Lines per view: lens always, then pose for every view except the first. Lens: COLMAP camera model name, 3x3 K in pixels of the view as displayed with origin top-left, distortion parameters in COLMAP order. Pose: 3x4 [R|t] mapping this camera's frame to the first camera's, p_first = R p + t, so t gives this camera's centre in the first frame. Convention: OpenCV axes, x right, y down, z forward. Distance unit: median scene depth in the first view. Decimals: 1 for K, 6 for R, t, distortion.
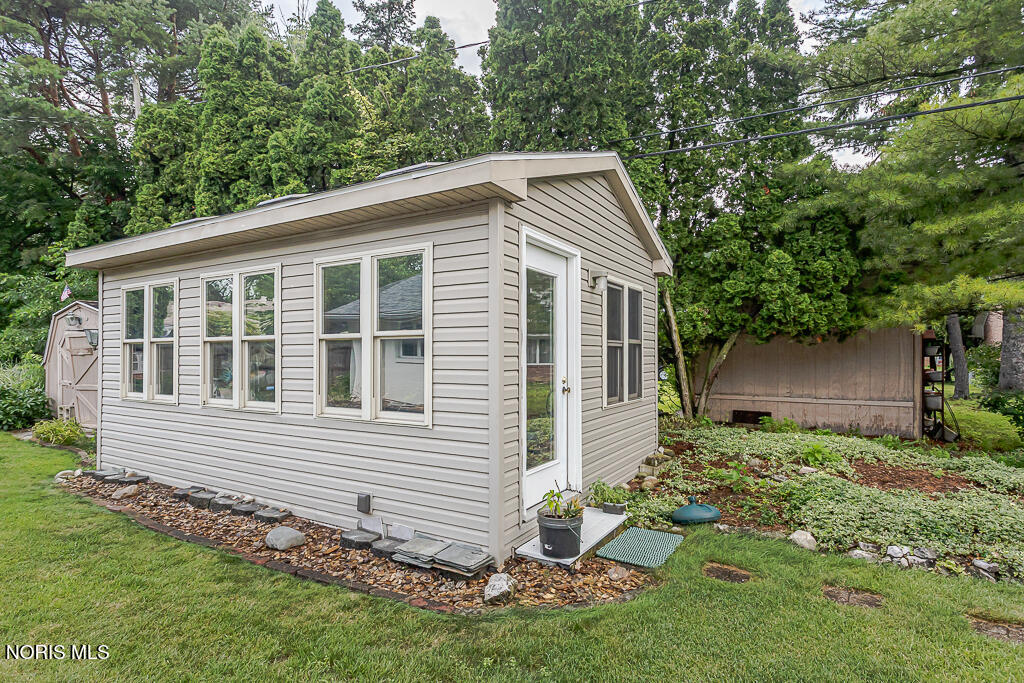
lens RADIAL K [[500.9, 0, 511.9], [0, 500.9, 343.9], [0, 0, 1]] dist [0.000023, 0.000911]
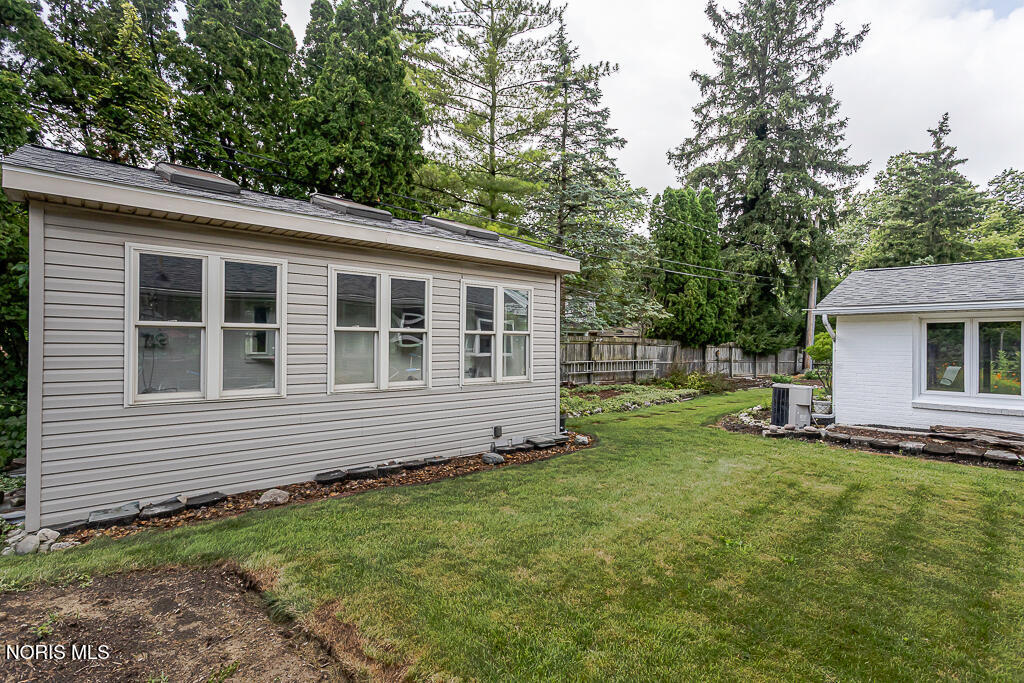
lens RADIAL K [[500.9, 0, 507.1], [0, 500.9, 341.8], [0, 0, 1]] dist [0.000023, 0.000911]
pose [[0.302149, 0.005134, 0.953247, -1.847956], [-0.009579, 0.999951, -0.002349, 0.017909], [-0.953213, -0.008421, 0.302184, 0.446277]]
